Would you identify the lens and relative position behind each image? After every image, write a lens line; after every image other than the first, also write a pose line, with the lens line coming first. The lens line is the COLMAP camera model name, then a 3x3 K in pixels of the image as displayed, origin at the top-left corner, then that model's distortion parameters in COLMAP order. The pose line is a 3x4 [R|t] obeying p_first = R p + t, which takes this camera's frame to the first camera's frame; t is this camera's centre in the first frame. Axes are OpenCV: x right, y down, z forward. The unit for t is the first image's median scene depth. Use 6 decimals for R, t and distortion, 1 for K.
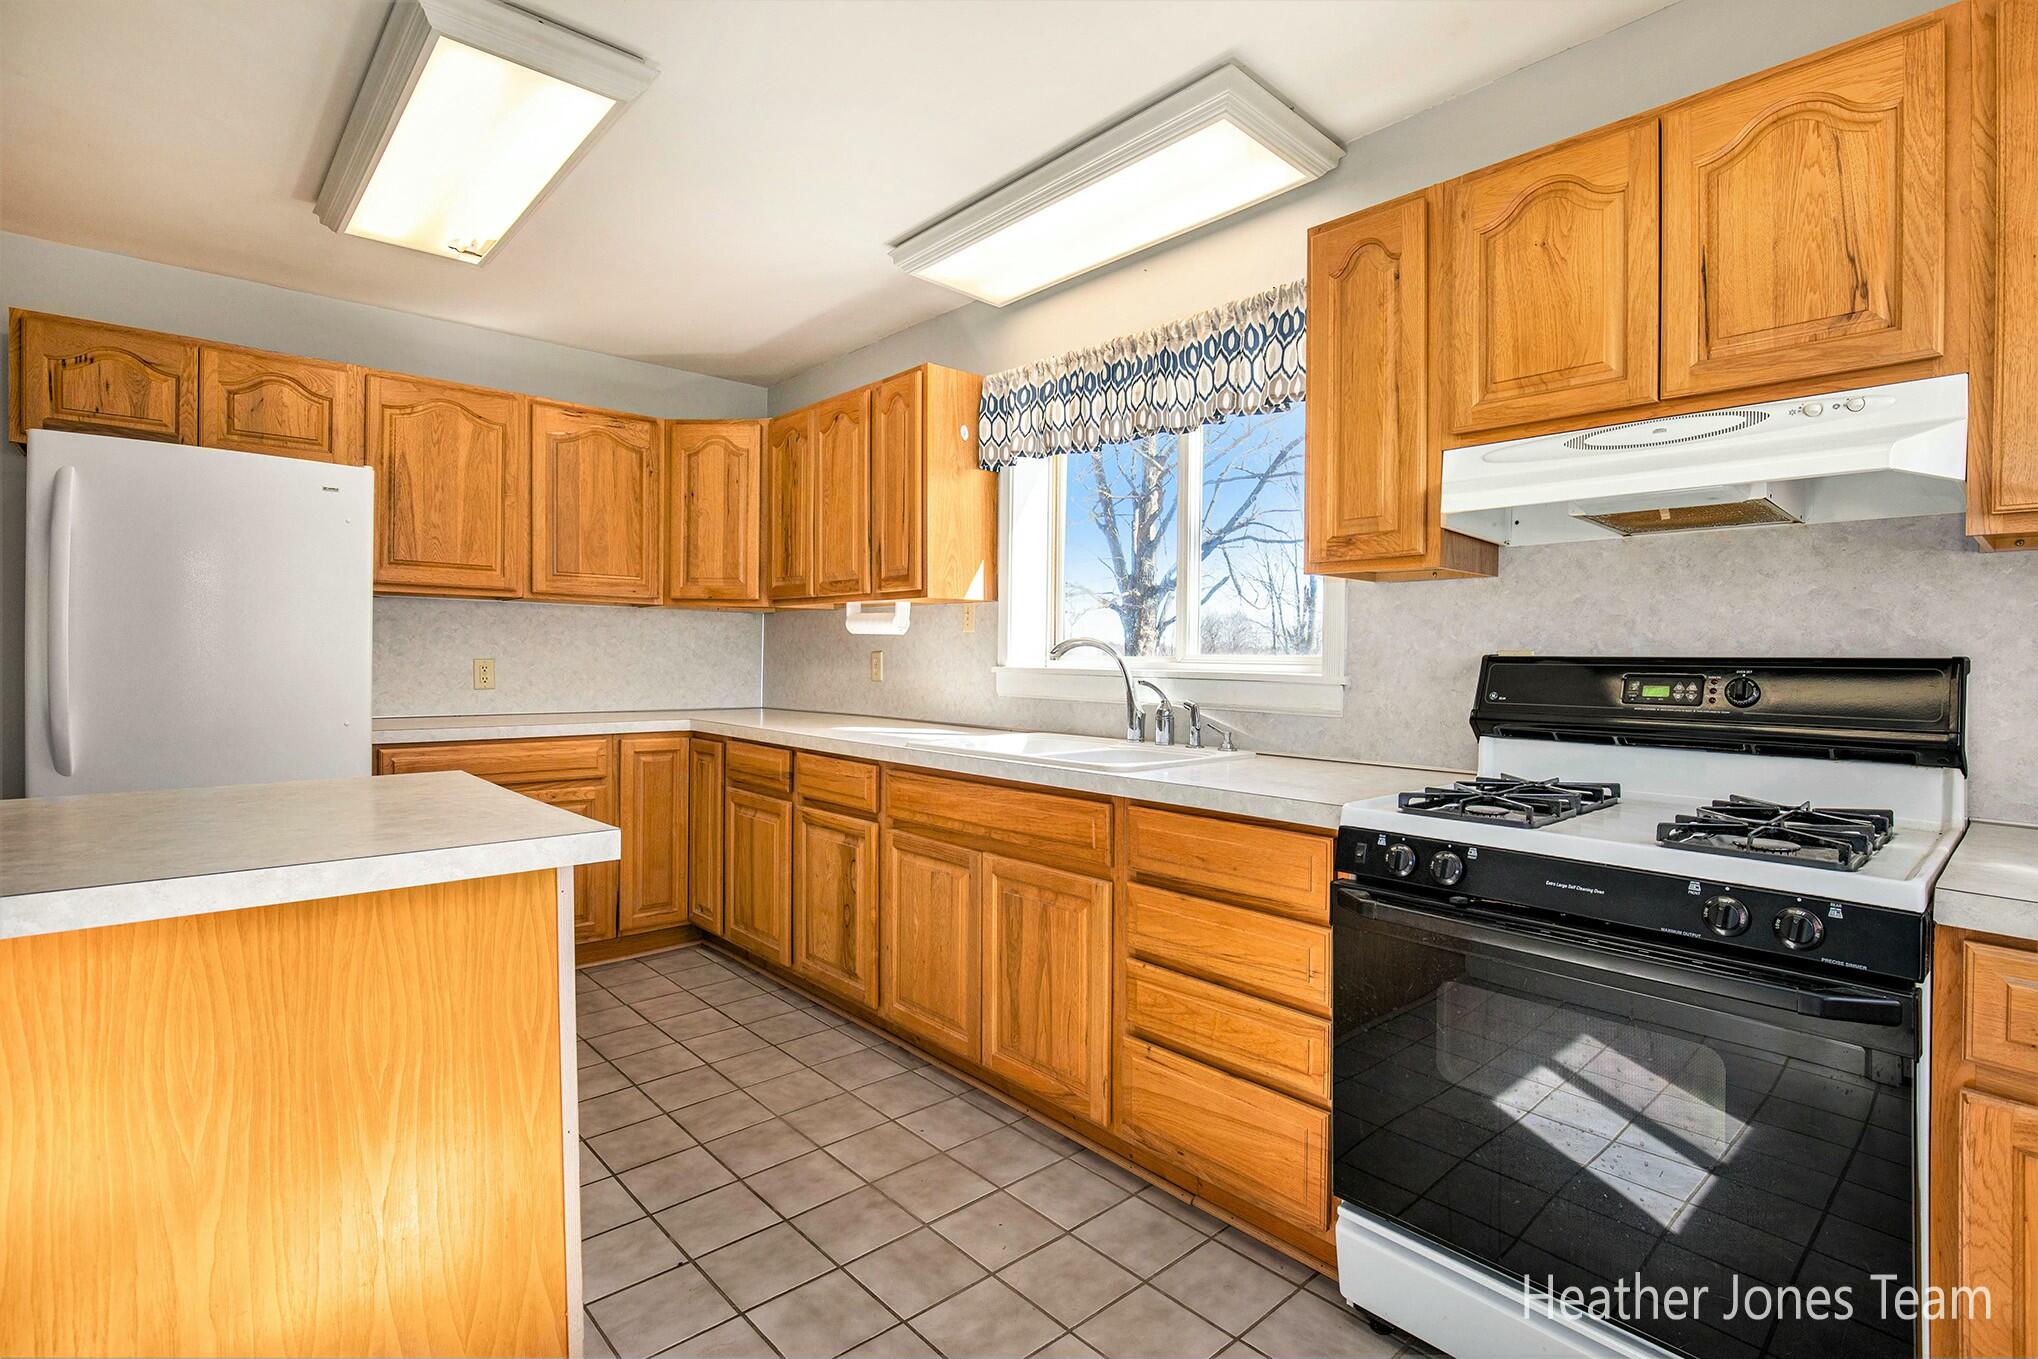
lens RADIAL K [[980.3, 0, 1019.0], [0, 980.3, 679.5], [0, 0, 1]] dist [-0.021868, 0.000046]
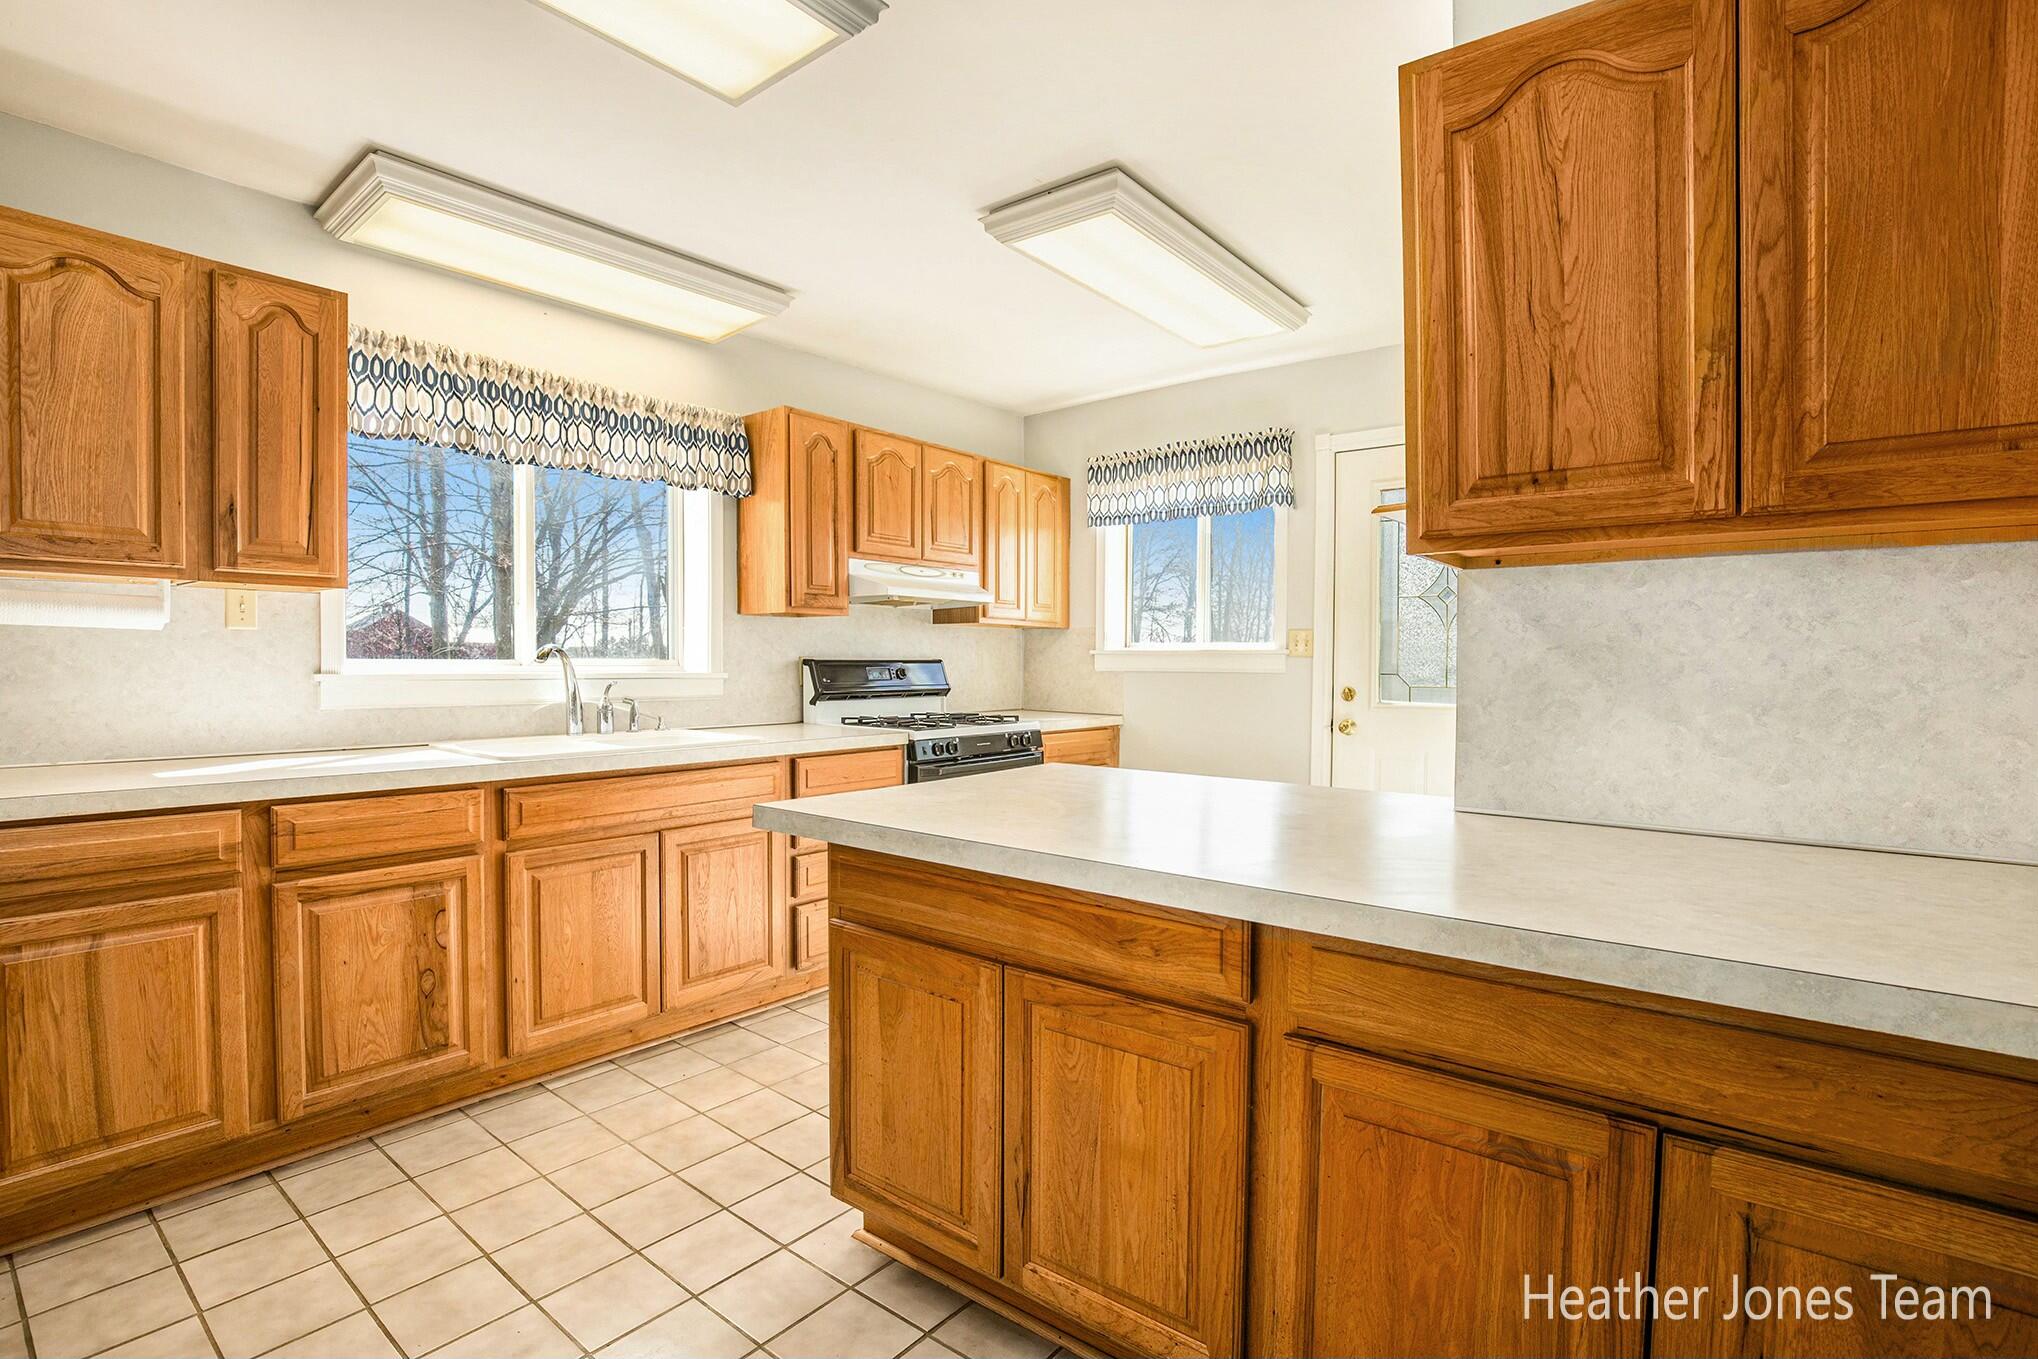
lens RADIAL K [[949.4, 0, 1019.0], [0, 949.4, 679.5], [0, 0, 1]] dist [-0.001011, -0.000169]
pose [[-0.148463, -0.033887, 0.988337, -1.051604], [0.011104, 0.999293, 0.035930, -0.035145], [-0.988856, 0.016309, -0.147982, 0.643285]]
